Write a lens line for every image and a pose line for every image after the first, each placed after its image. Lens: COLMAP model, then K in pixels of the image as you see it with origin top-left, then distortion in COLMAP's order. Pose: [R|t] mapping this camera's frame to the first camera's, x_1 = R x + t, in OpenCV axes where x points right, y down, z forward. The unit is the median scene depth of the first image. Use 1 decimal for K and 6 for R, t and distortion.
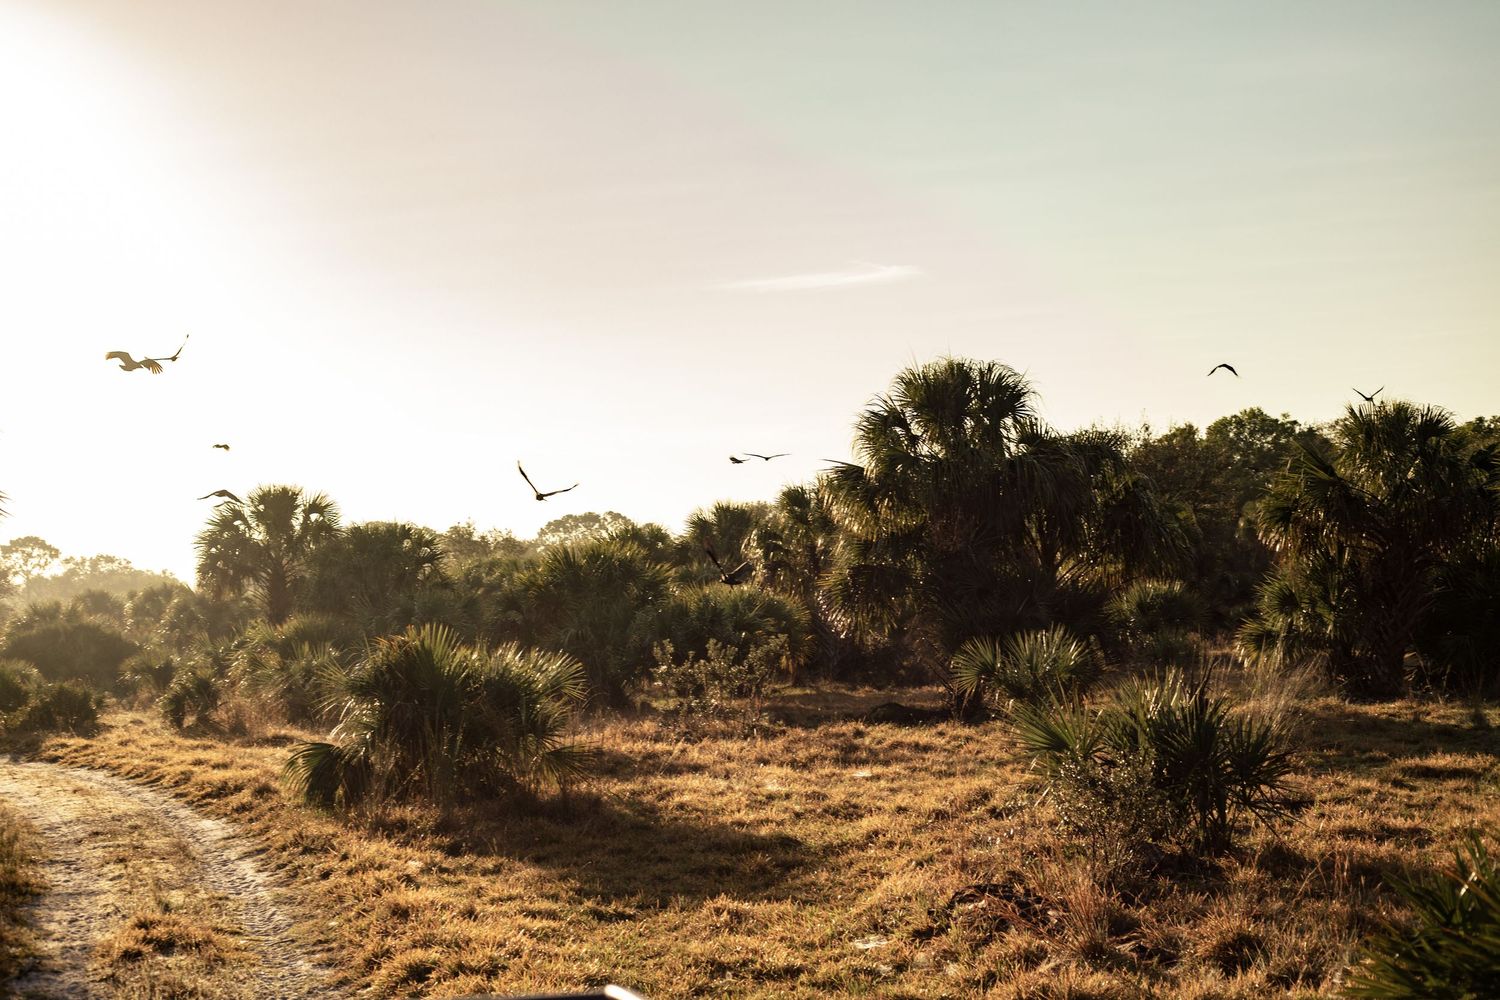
lens RADIAL K [[2204.1, 0, 745.4], [0, 2204.1, 503.8], [0, 0, 1]] dist [-0.075790, 0.000000]
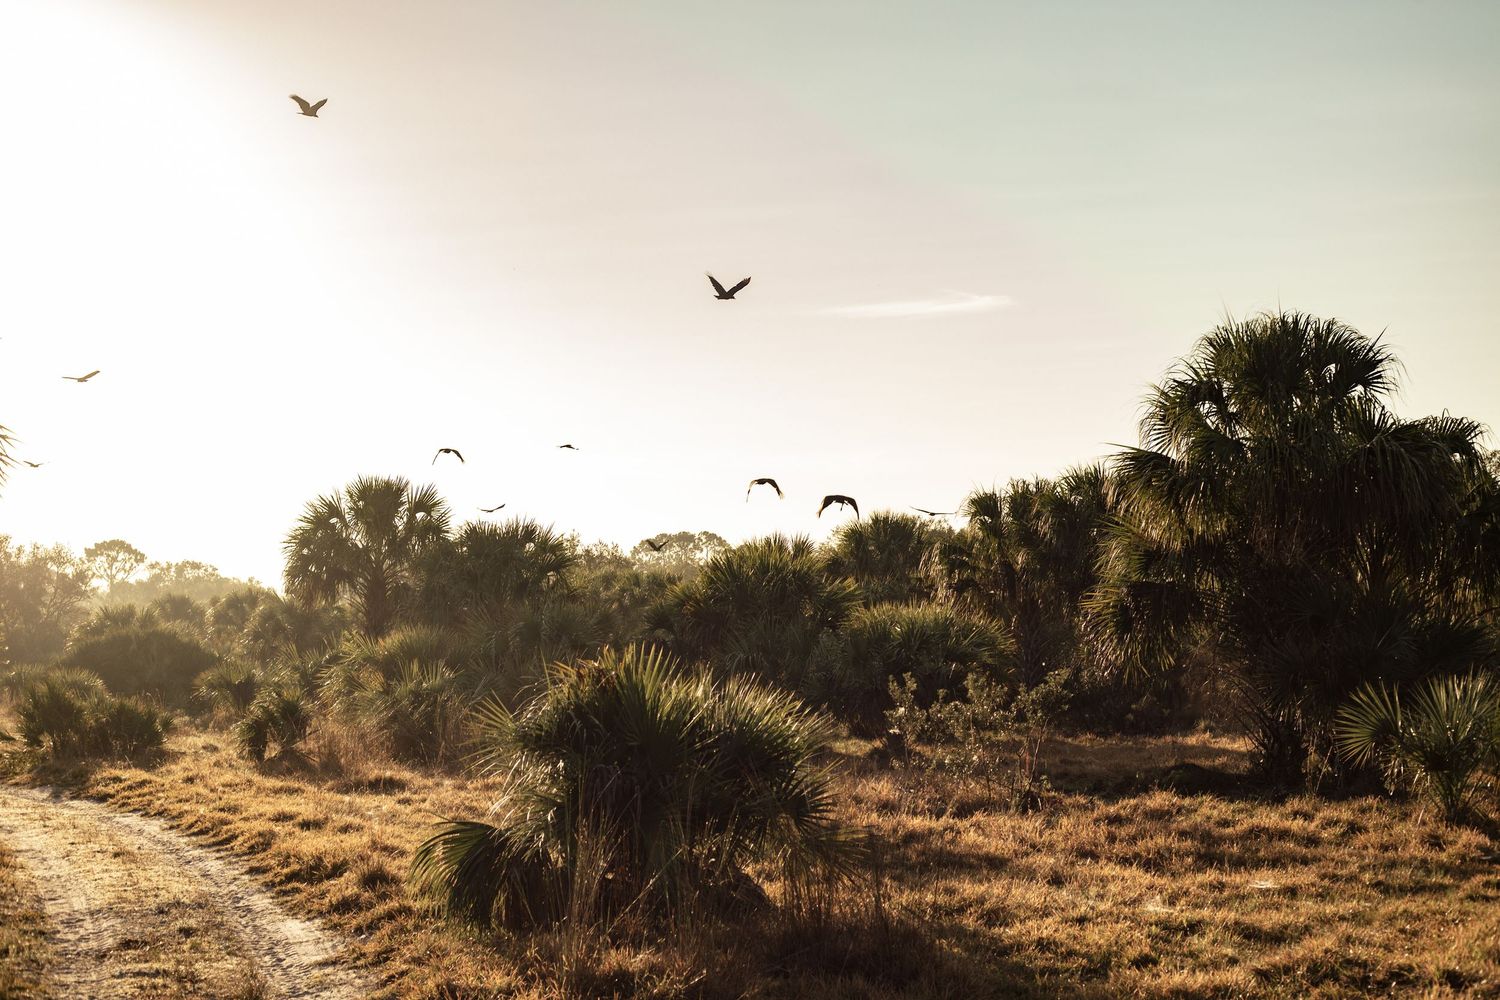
lens RADIAL K [[2204.1, 0, 756.2], [0, 2204.1, 499.7], [0, 0, 1]] dist [-0.075790, 0.000000]
pose [[0.999052, 0.026967, -0.034170, -0.058245], [-0.027418, 0.999542, -0.012780, 0.012608], [0.033810, 0.013705, 0.999334, 0.228198]]
